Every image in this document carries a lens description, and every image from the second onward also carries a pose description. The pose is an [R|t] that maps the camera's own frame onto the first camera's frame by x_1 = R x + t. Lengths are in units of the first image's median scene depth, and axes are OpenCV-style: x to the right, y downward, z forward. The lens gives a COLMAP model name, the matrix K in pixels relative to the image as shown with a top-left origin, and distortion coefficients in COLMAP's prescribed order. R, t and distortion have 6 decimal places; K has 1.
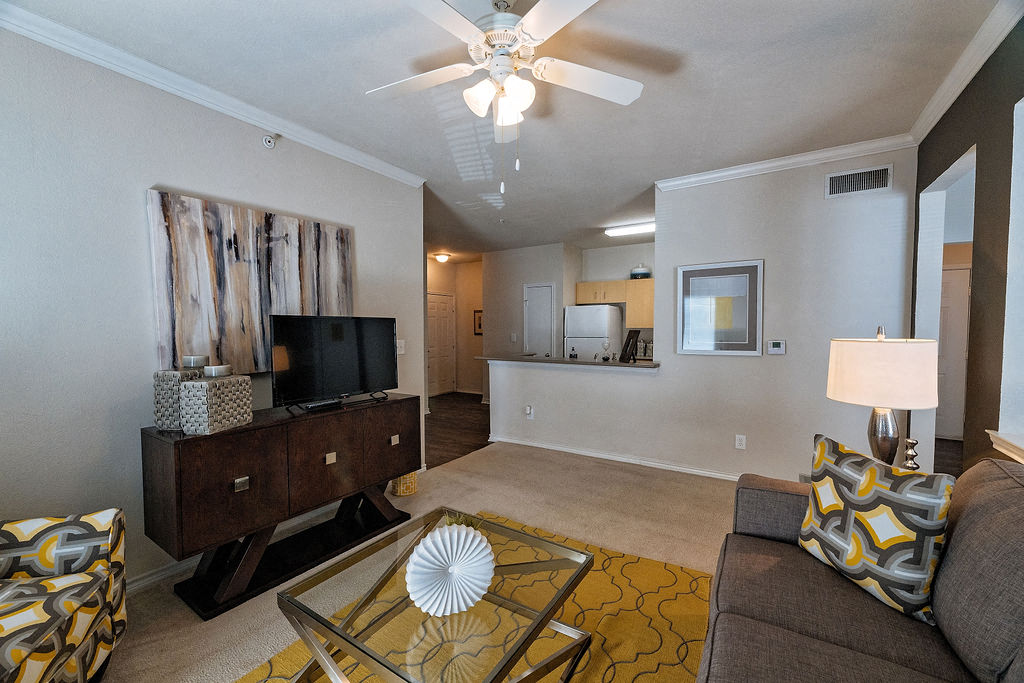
lens RADIAL K [[409.7, 0, 513.0], [0, 409.7, 336.8], [0, 0, 1]] dist [-0.001387, -0.000203]
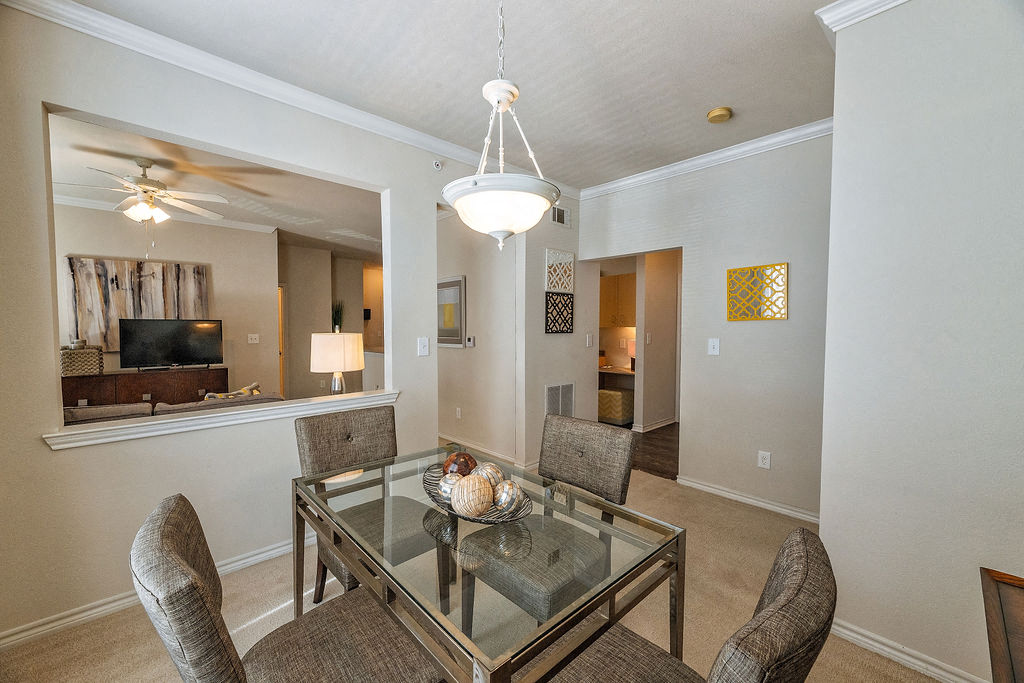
lens RADIAL K [[409.7, 0, 509.9], [0, 409.7, 345.3], [0, 0, 1]] dist [-0.001387, -0.000203]
pose [[0.968091, 0.014770, -0.250162, 1.469638], [-0.010081, 0.999749, 0.020018, 0.011176], [0.250395, -0.016858, 0.967997, -0.341007]]
